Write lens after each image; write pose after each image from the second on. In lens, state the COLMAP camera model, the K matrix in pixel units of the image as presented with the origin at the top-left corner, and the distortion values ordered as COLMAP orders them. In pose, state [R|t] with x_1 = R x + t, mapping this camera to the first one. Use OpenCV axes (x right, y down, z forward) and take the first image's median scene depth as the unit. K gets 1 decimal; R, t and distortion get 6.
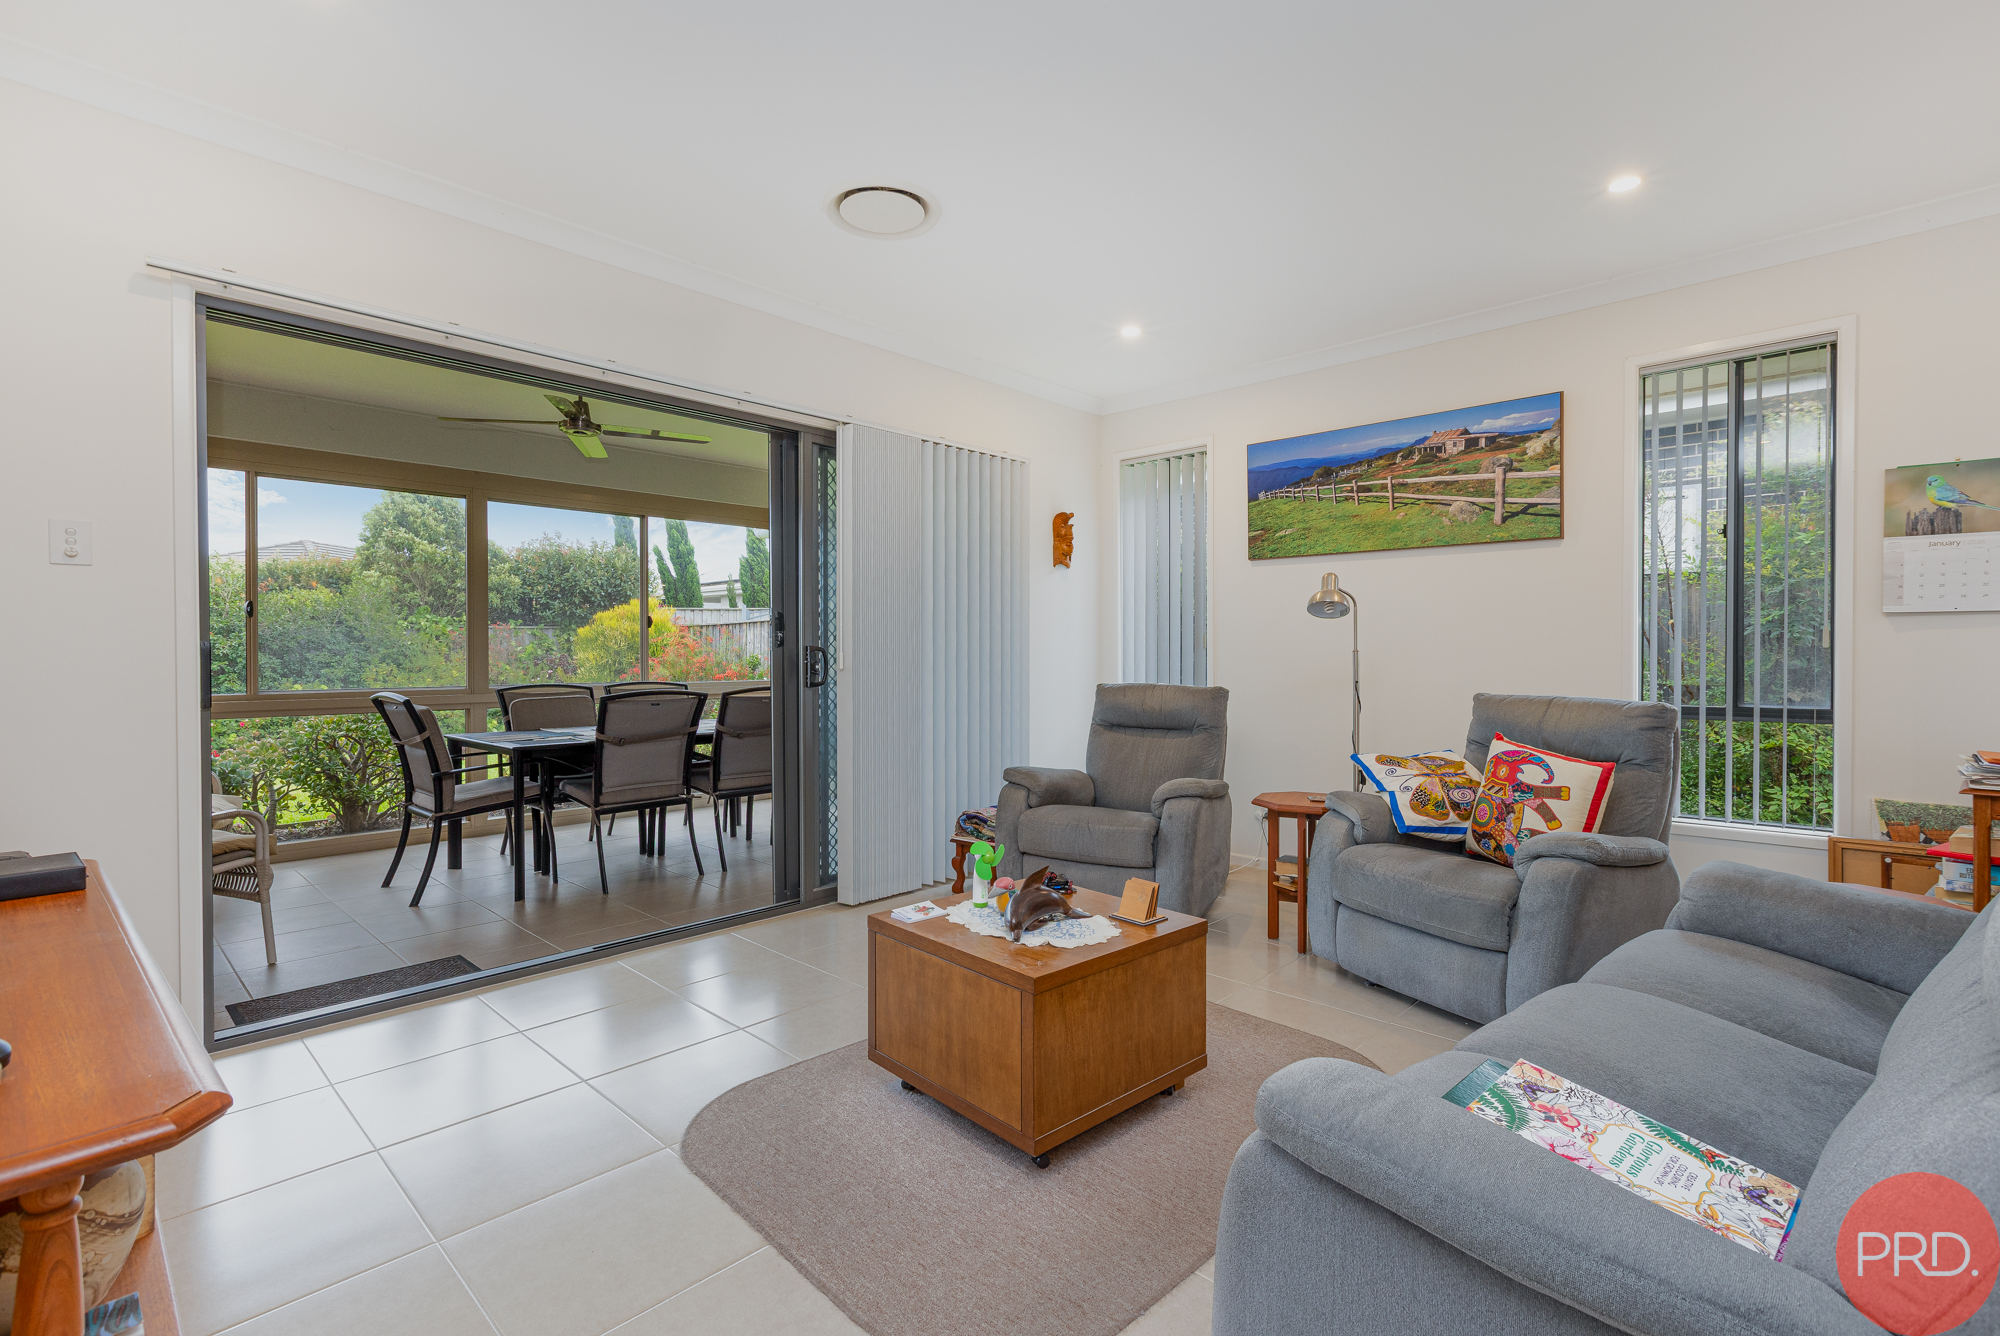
lens RADIAL K [[909.0, 0, 1000.0], [0, 909.0, 661.7], [0, 0, 1]] dist [-0.002867, -0.000175]
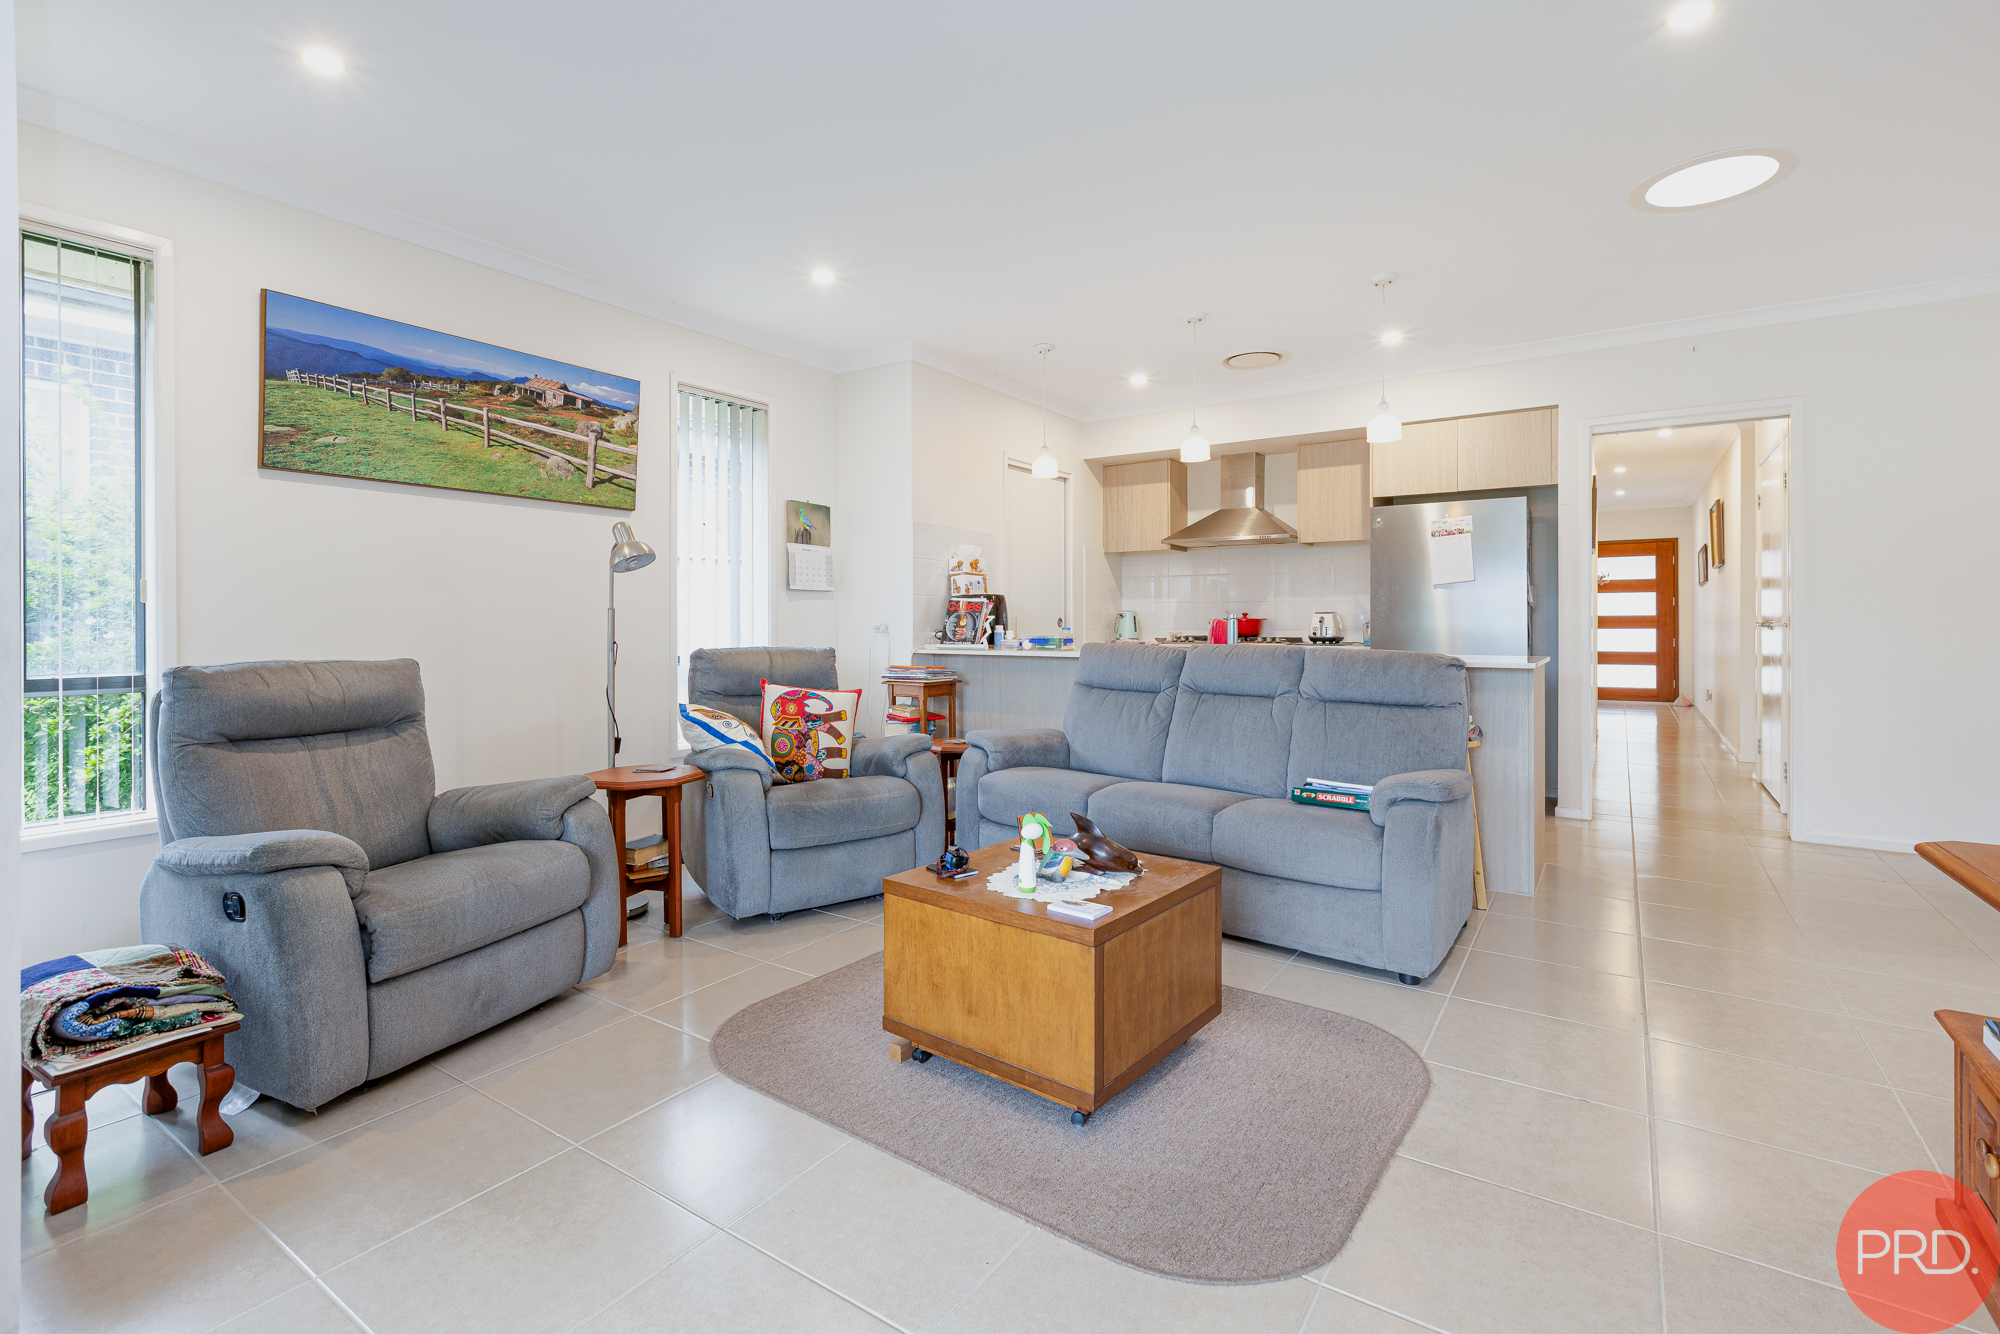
lens RADIAL K [[909.0, 0, 993.7], [0, 909.0, 619.2], [0, 0, 1]] dist [-0.002867, -0.000175]
pose [[-0.157778, 0.000586, 0.987474, -0.536038], [0.009934, 0.999950, 0.000994, 0.001440], [-0.987425, 0.009966, -0.157776, 0.705805]]
